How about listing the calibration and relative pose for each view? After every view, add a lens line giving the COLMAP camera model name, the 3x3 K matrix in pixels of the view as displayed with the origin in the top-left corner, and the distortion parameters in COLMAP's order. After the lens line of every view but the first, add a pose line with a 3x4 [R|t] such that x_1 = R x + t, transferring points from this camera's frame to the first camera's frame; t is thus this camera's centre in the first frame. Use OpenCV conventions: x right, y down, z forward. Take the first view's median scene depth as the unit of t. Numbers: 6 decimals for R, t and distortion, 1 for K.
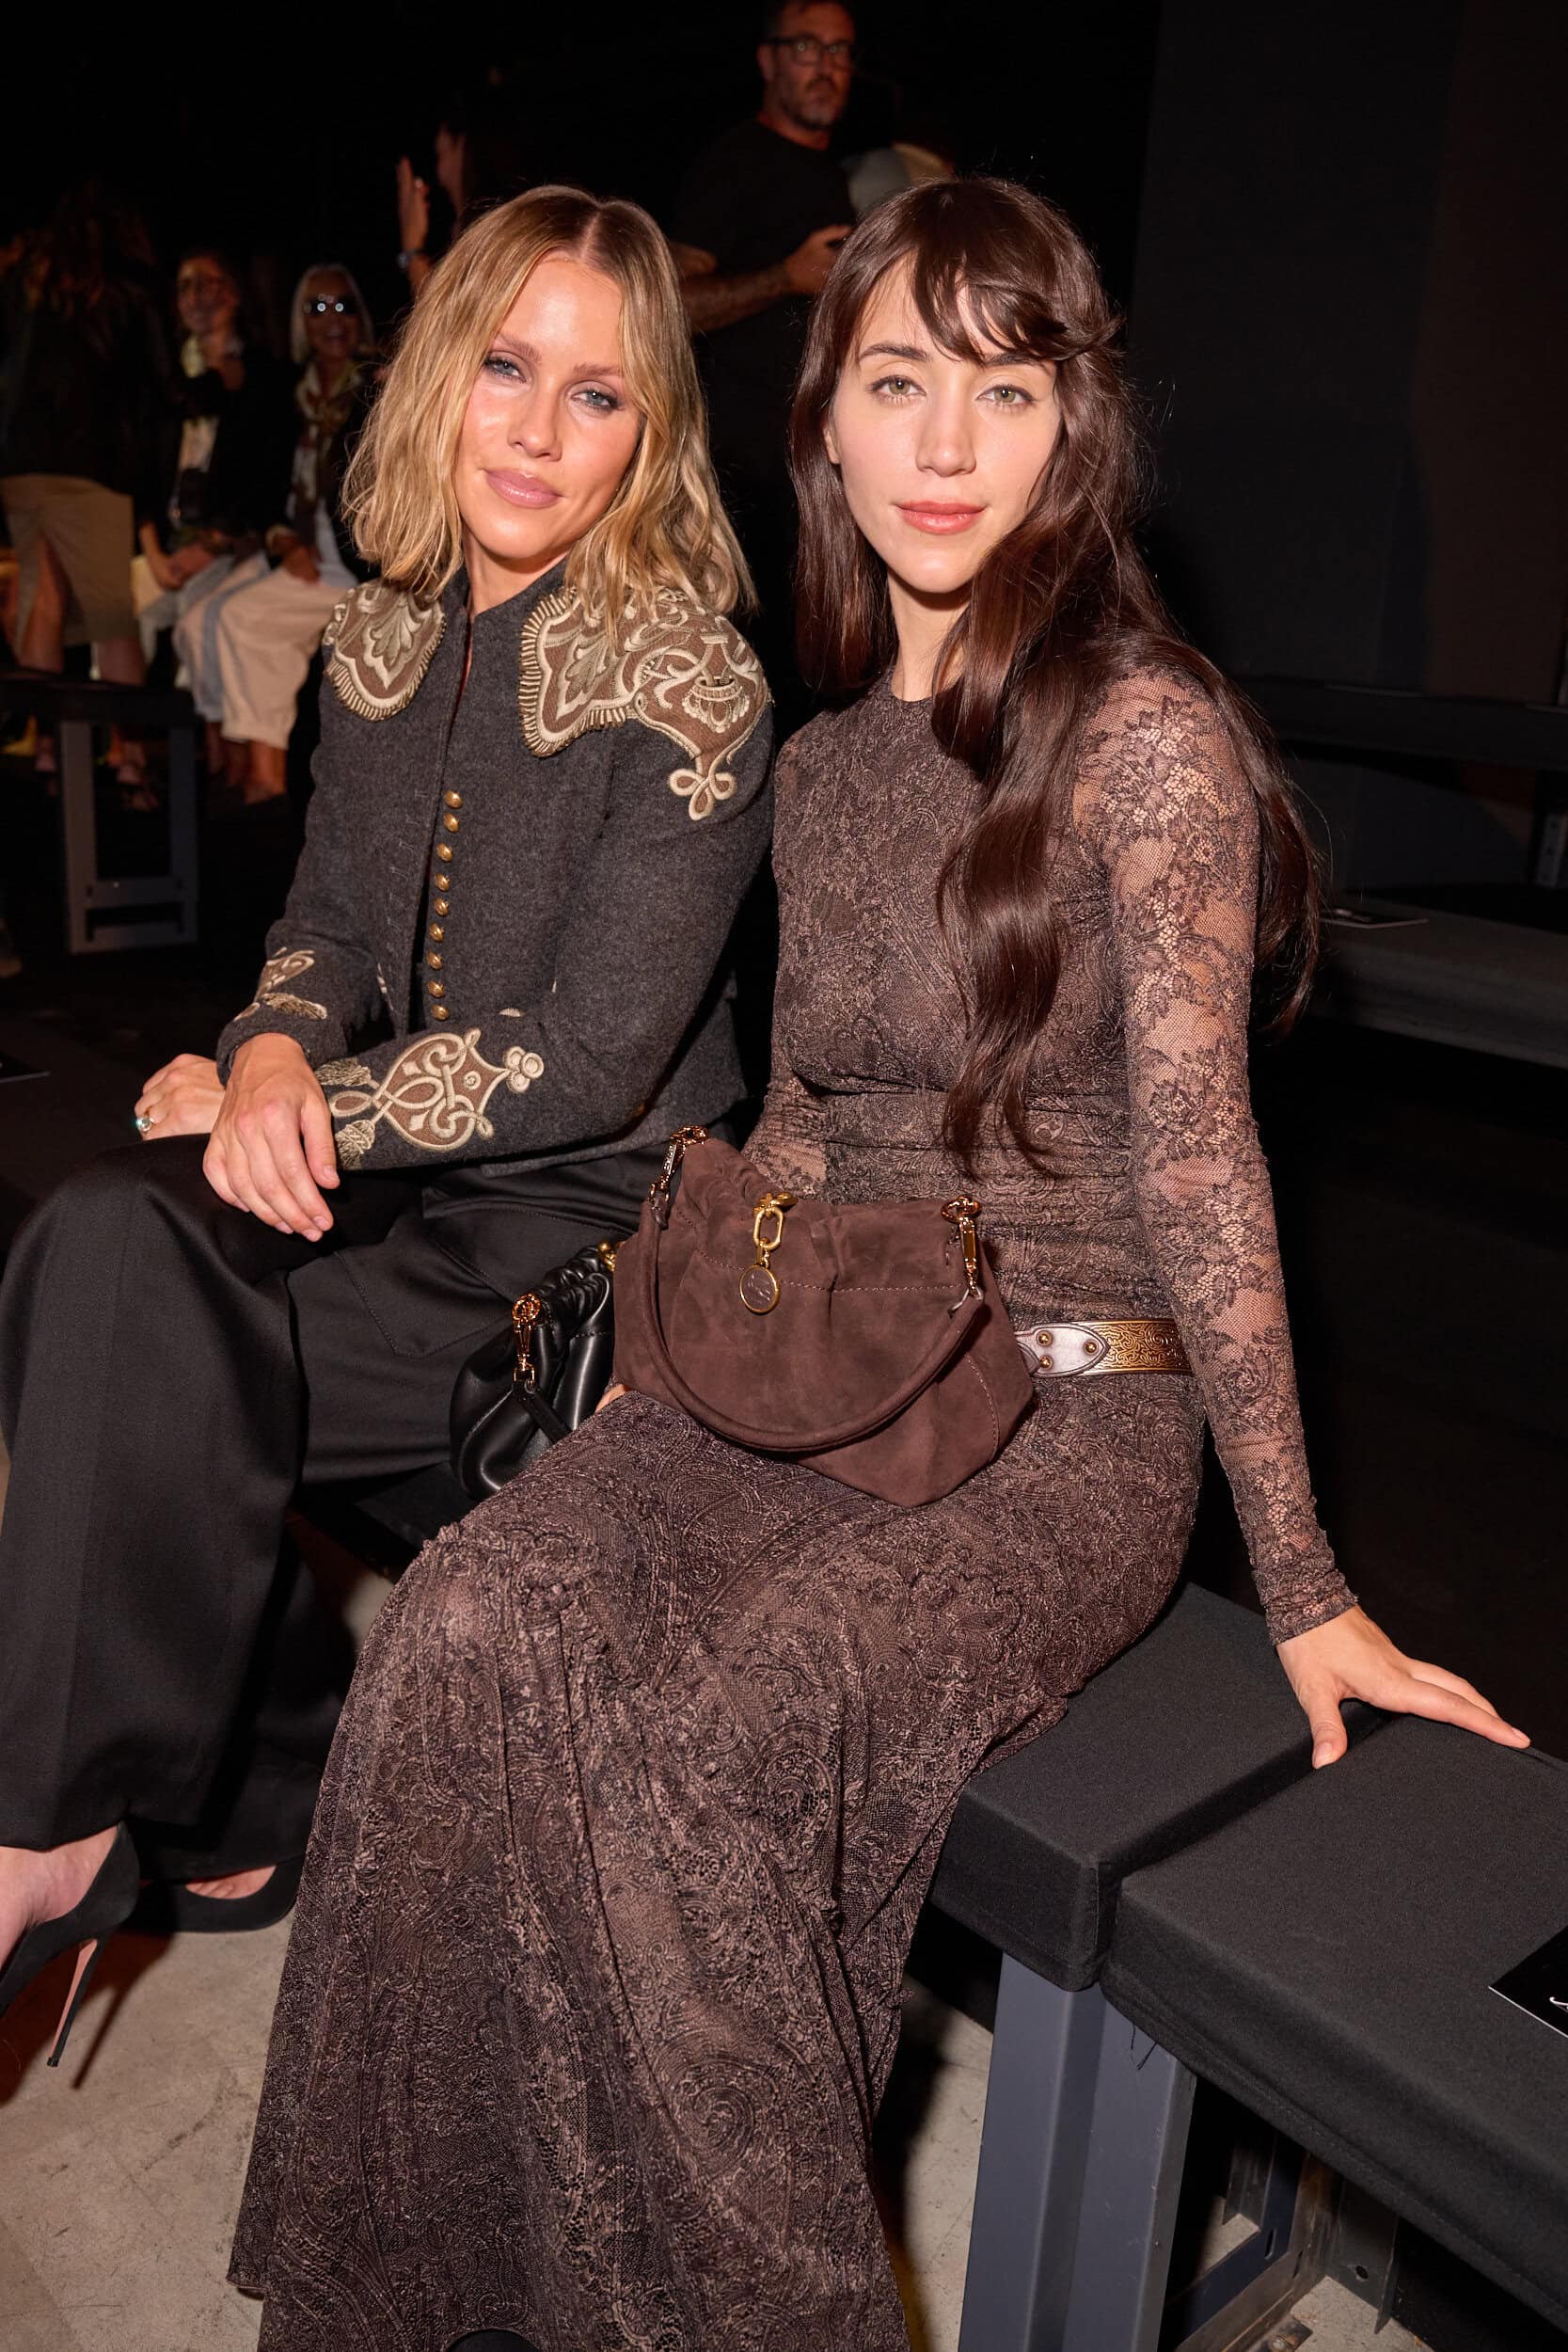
lens RADIAL K [[1967.0, 0, 699.4], [0, 1967.0, 1179.9], [0, 0, 1]] dist [-0.012274, 0.481037]
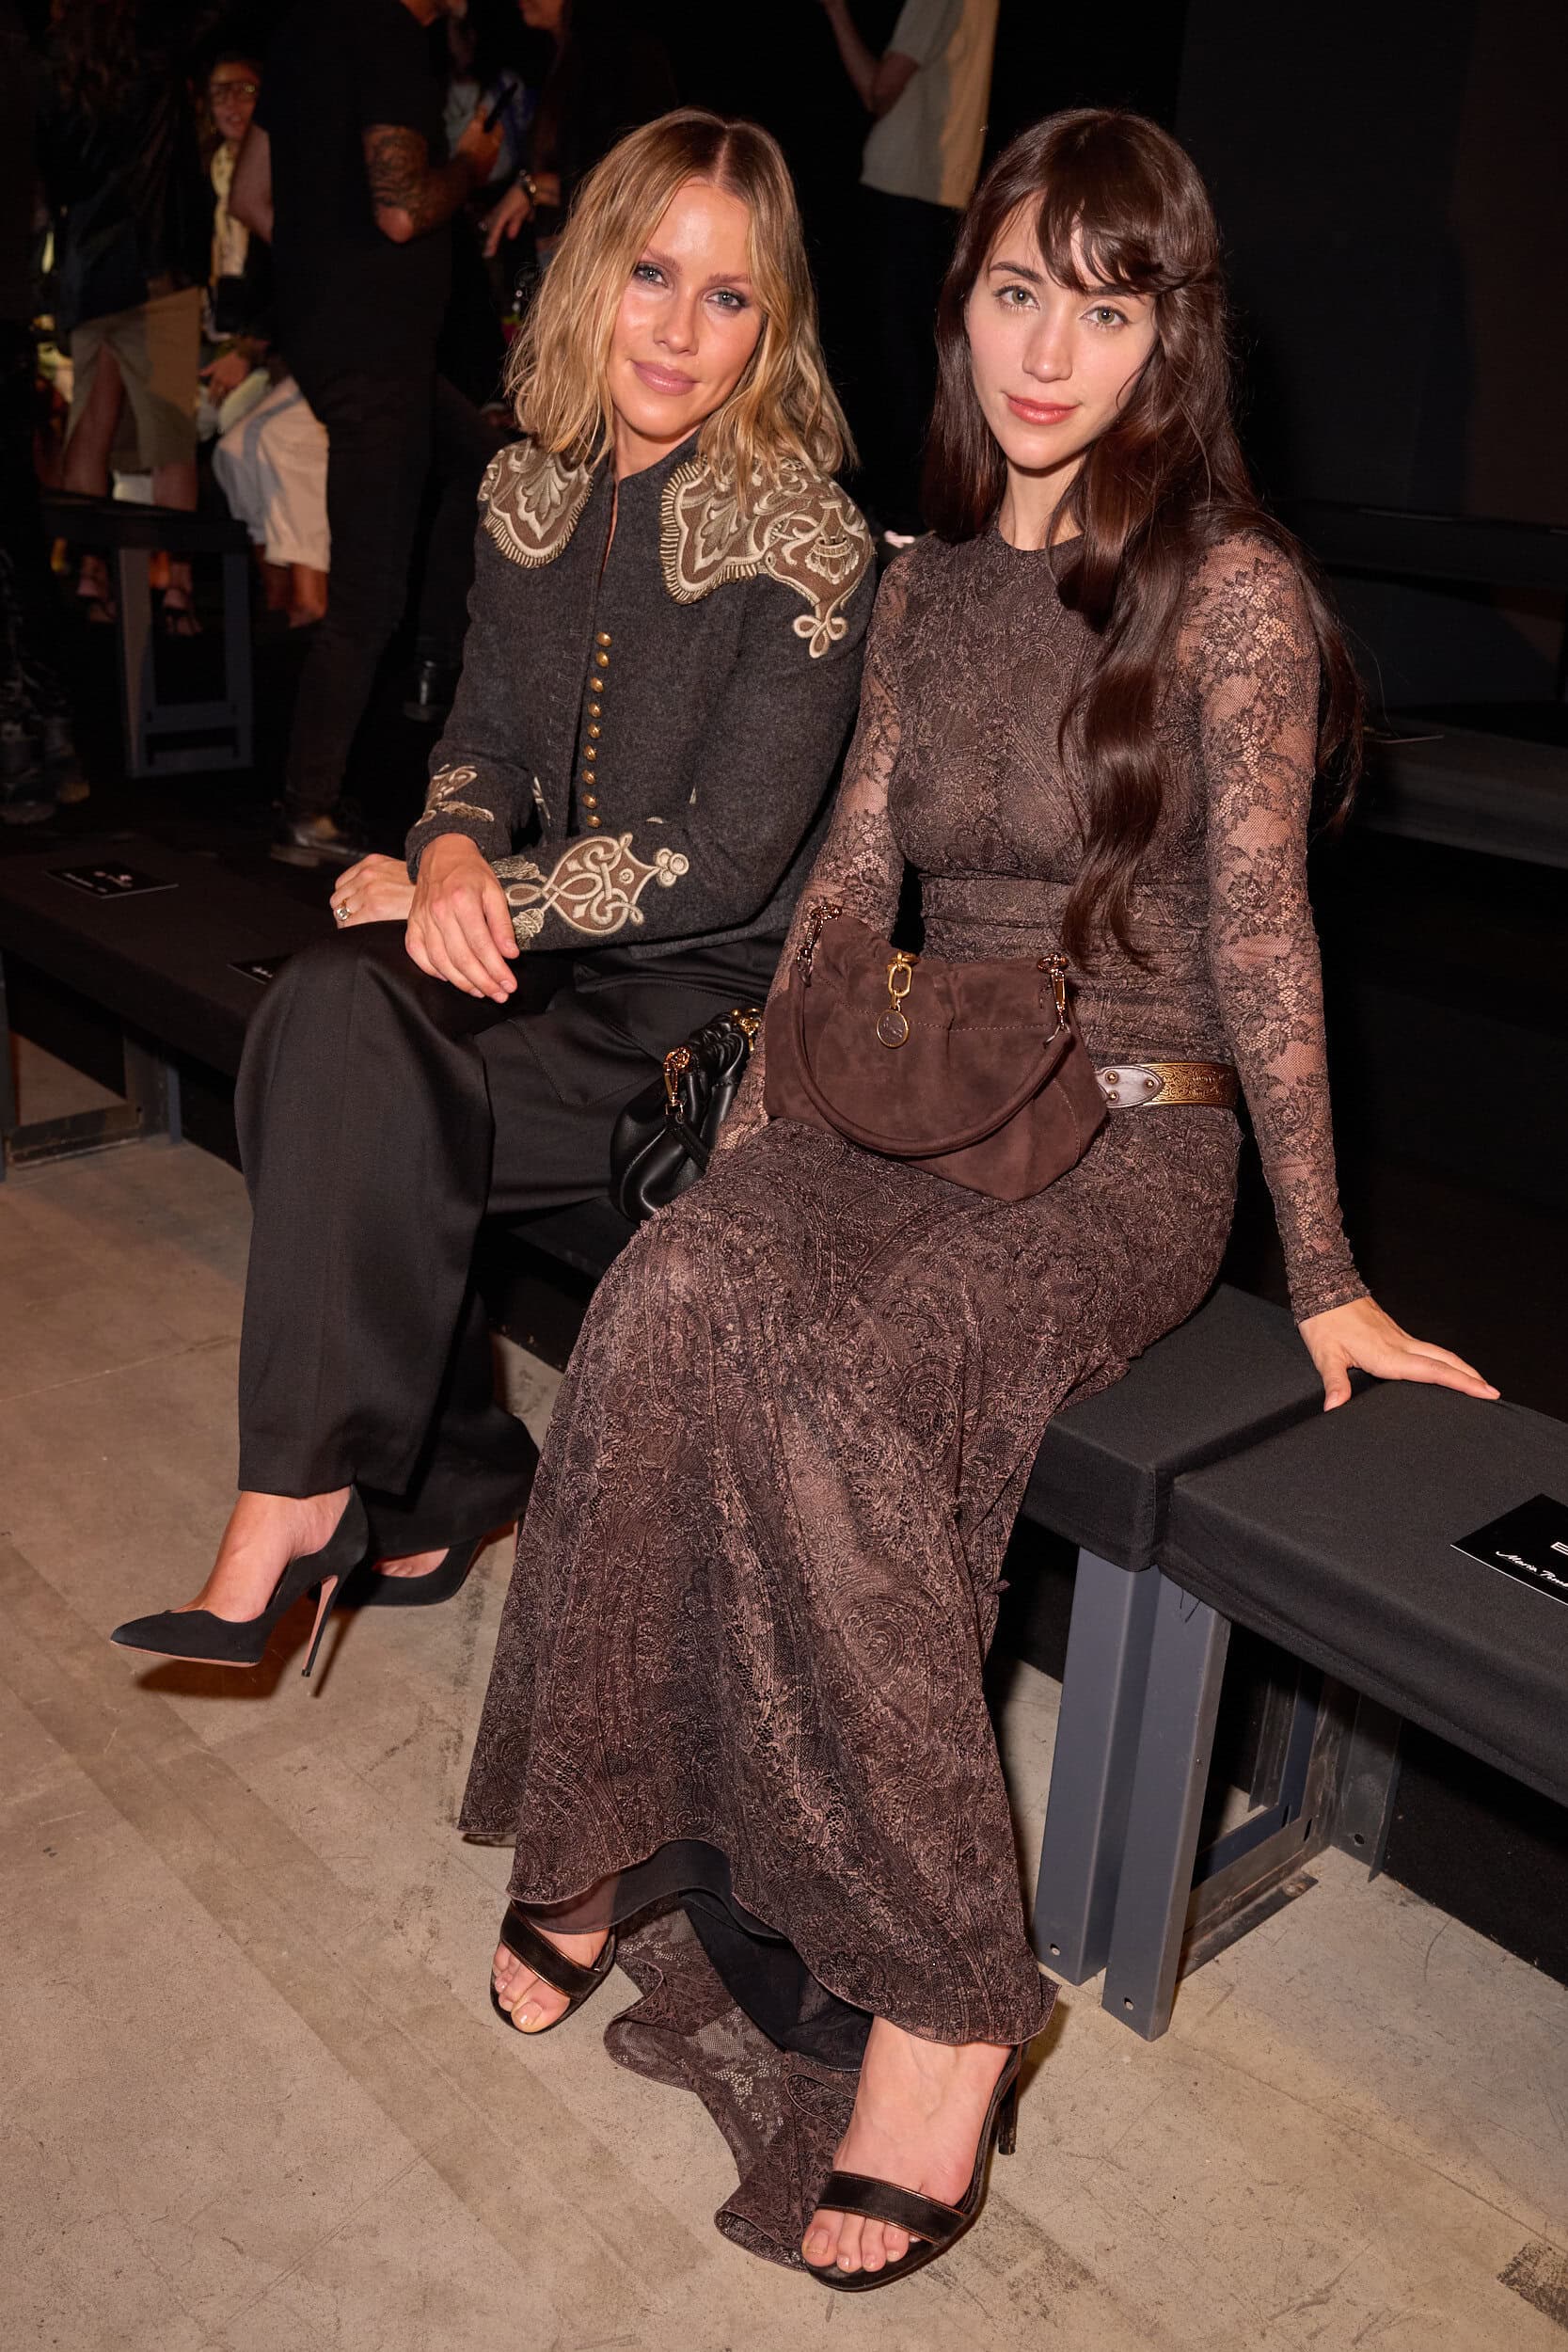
lens RADIAL K [[2070.0, 0, 783.6], [0, 2070.0, 1024.3], [0, 0, 1]] dist [0.006219, 0.863033]
pose [[0.999034, -0.003979, 0.043766, -0.083344], [0.003976, 0.999992, 0.000164, 0.043714], [-0.043767, 0.000010, 0.999042, -0.280226]]
